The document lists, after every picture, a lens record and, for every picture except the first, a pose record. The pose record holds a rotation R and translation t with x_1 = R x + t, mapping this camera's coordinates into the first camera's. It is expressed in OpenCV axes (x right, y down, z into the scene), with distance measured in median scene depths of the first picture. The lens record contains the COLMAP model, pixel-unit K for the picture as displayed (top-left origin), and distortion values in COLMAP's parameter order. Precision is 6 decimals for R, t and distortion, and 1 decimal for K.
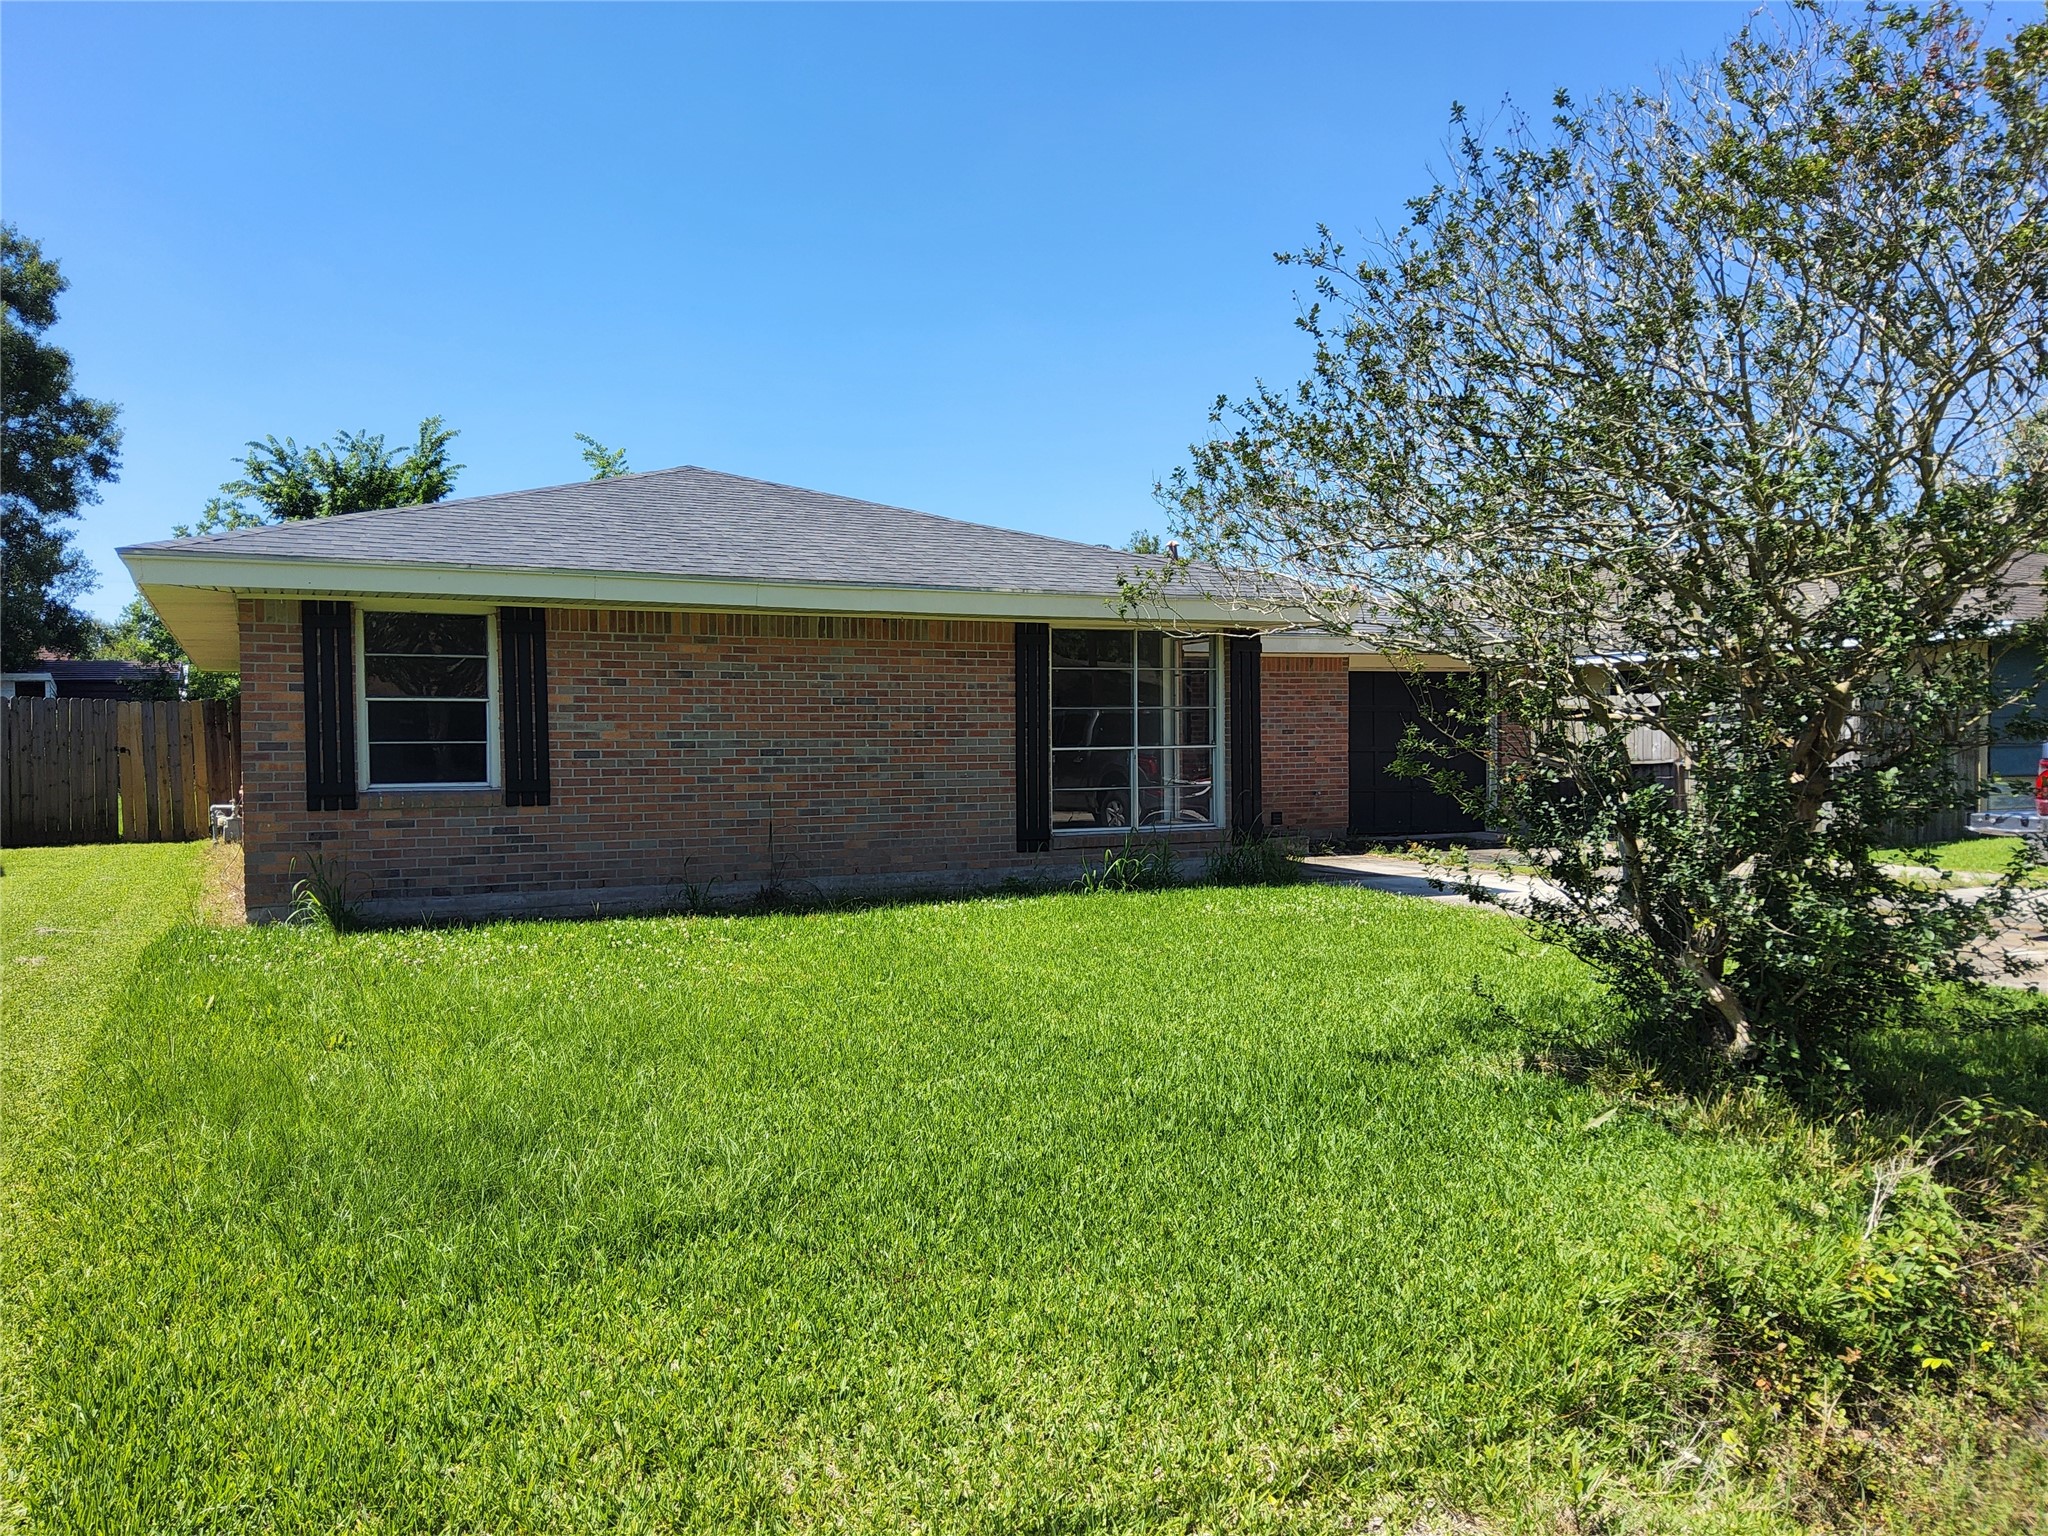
lens RADIAL K [[1550.1, 0, 1027.1], [0, 1550.1, 781.6], [0, 0, 1]] dist [0.091379, -0.187257]
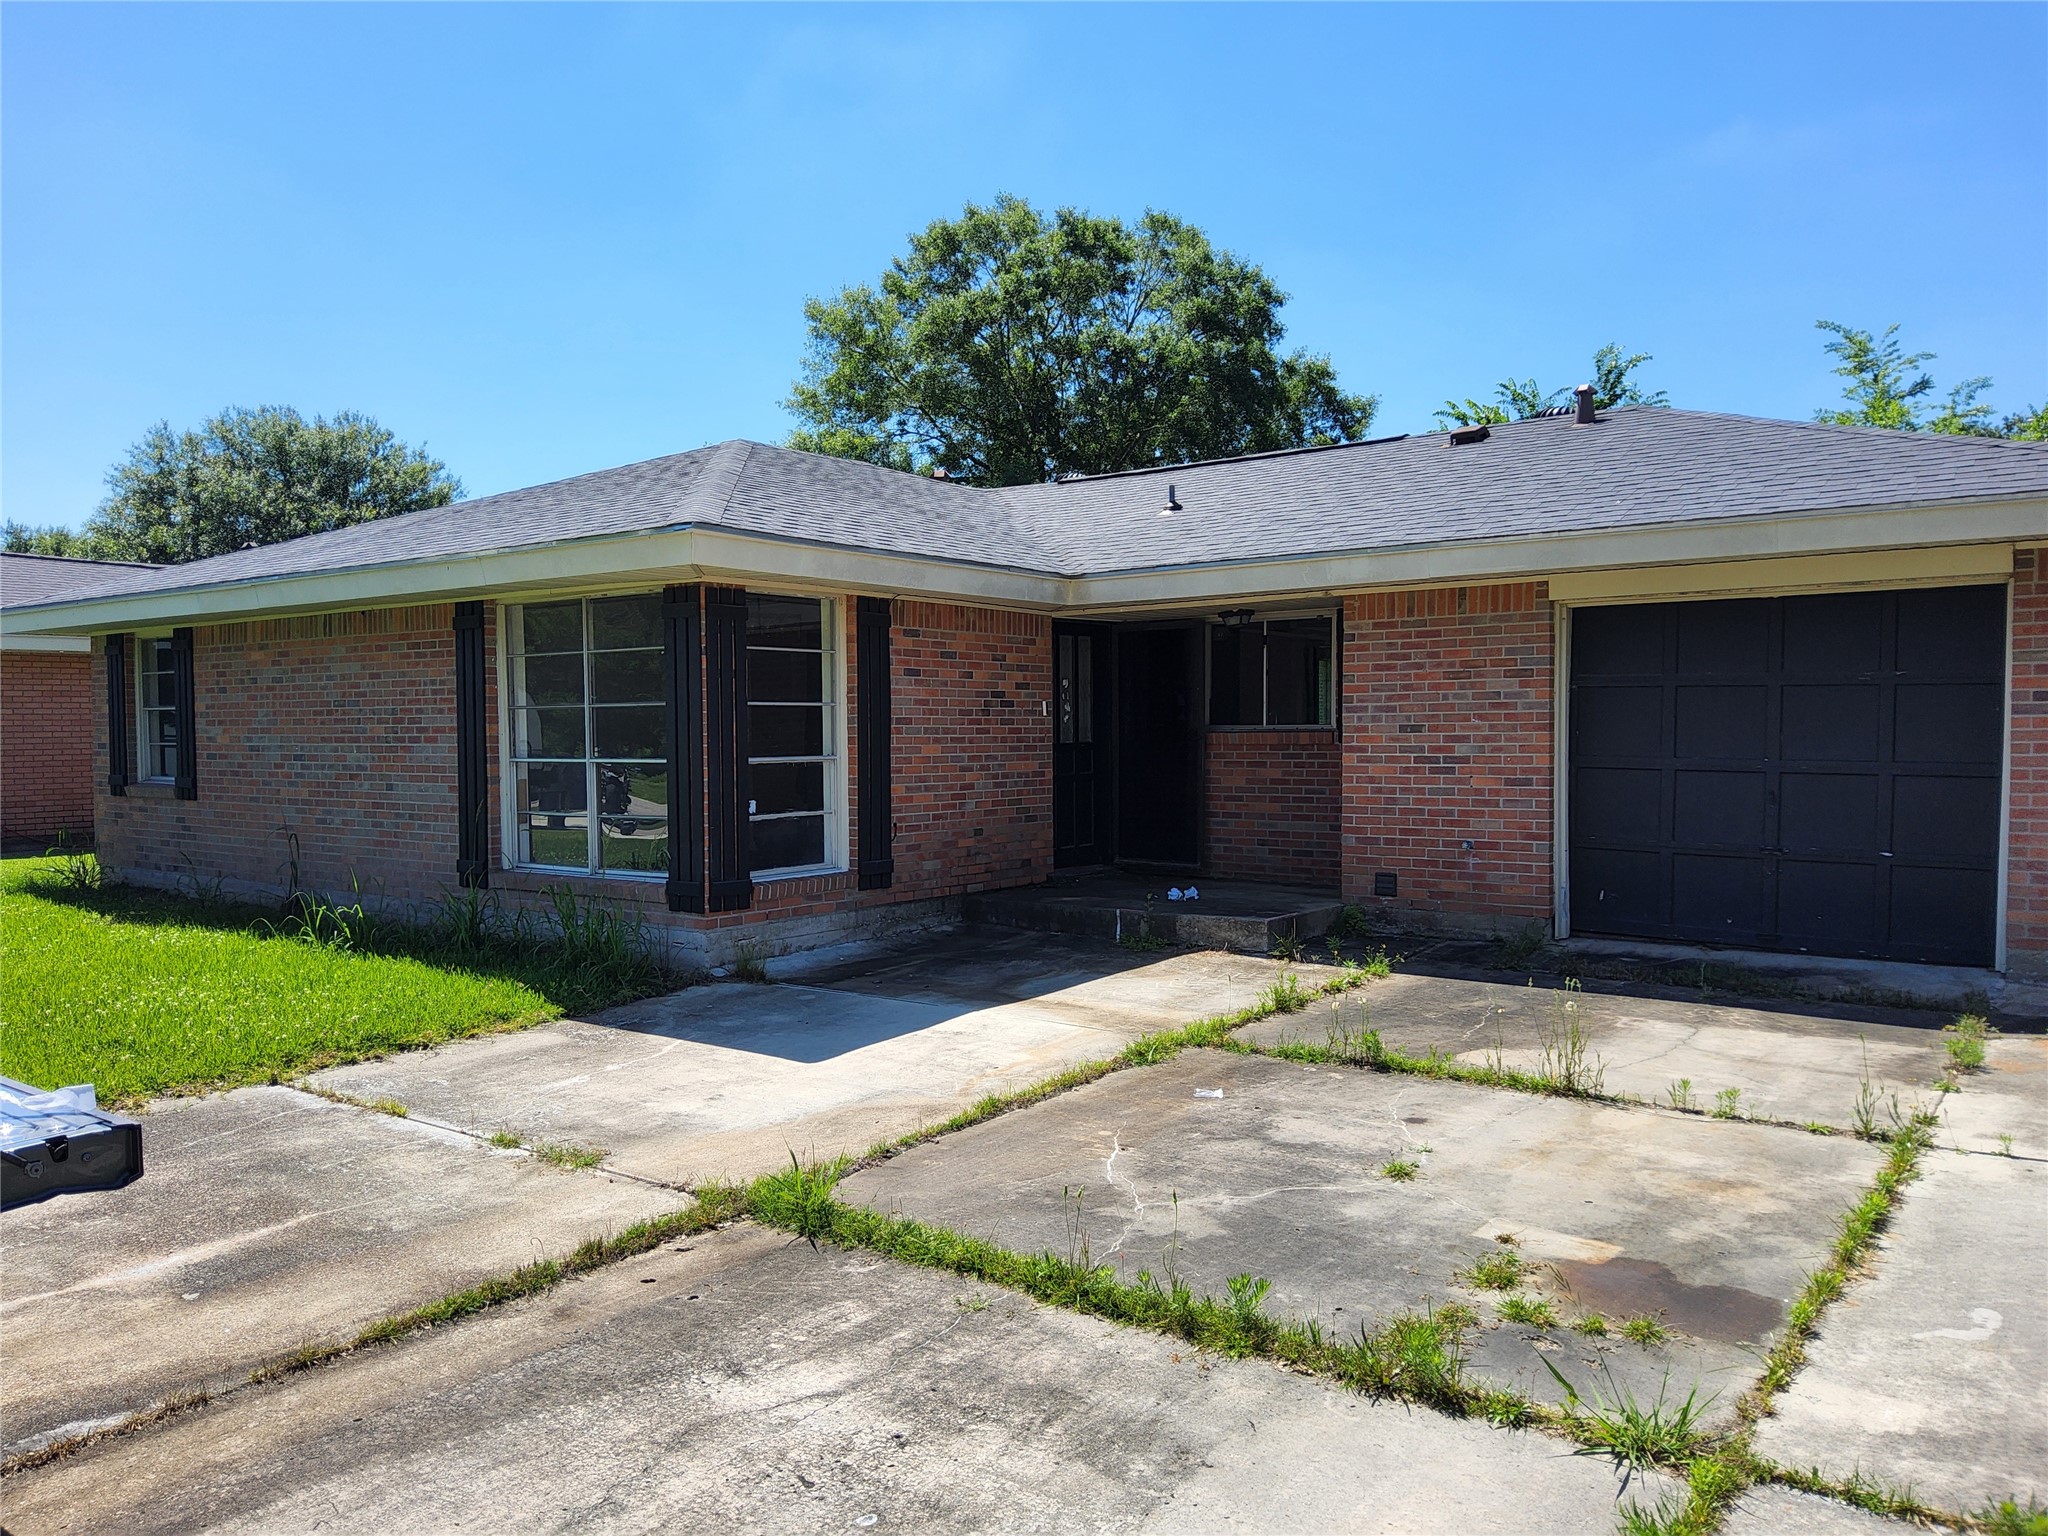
lens RADIAL K [[1559.3, 0, 1020.6], [0, 1559.3, 792.5], [0, 0, 1]] dist [0.100451, -0.182513]
pose [[0.439202, 0.048611, -0.897072, 0.912582], [-0.016346, 0.998802, 0.046121, -0.049333], [0.898240, -0.005593, 0.439470, 0.957447]]
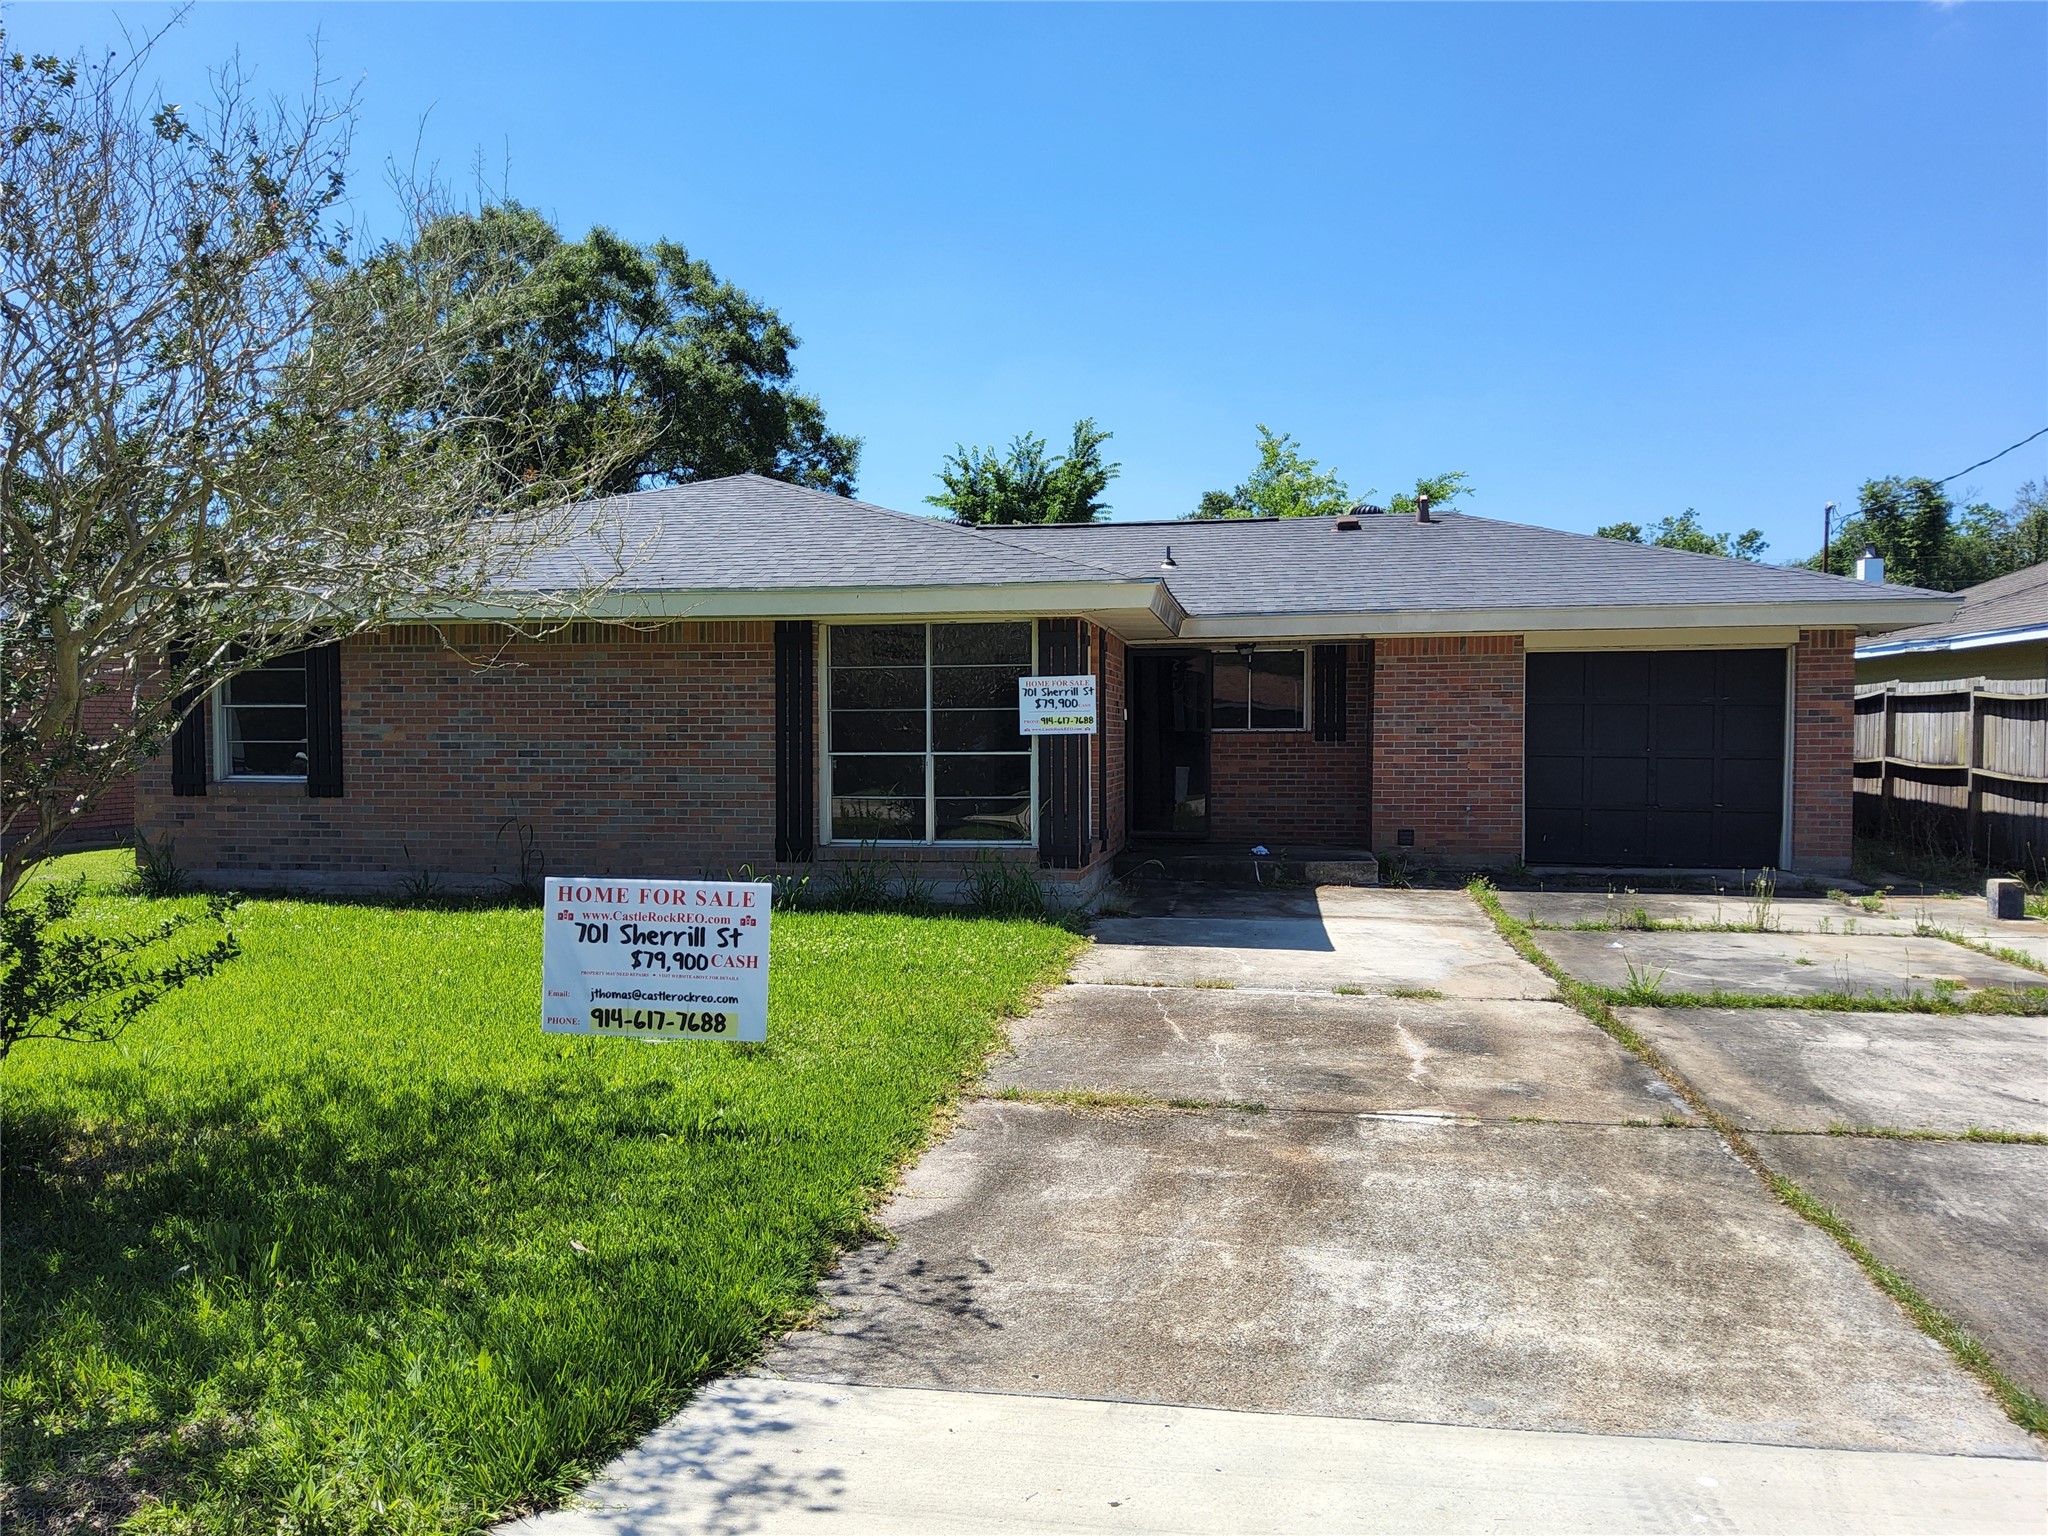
lens RADIAL K [[1550.1, 0, 1027.1], [0, 1550.1, 781.6], [0, 0, 1]] dist [0.091379, -0.187257]
pose [[0.806187, 0.030899, -0.590854, 0.725124], [-0.019785, 0.999485, 0.025272, -0.032847], [0.591330, -0.008684, 0.806383, 0.340221]]
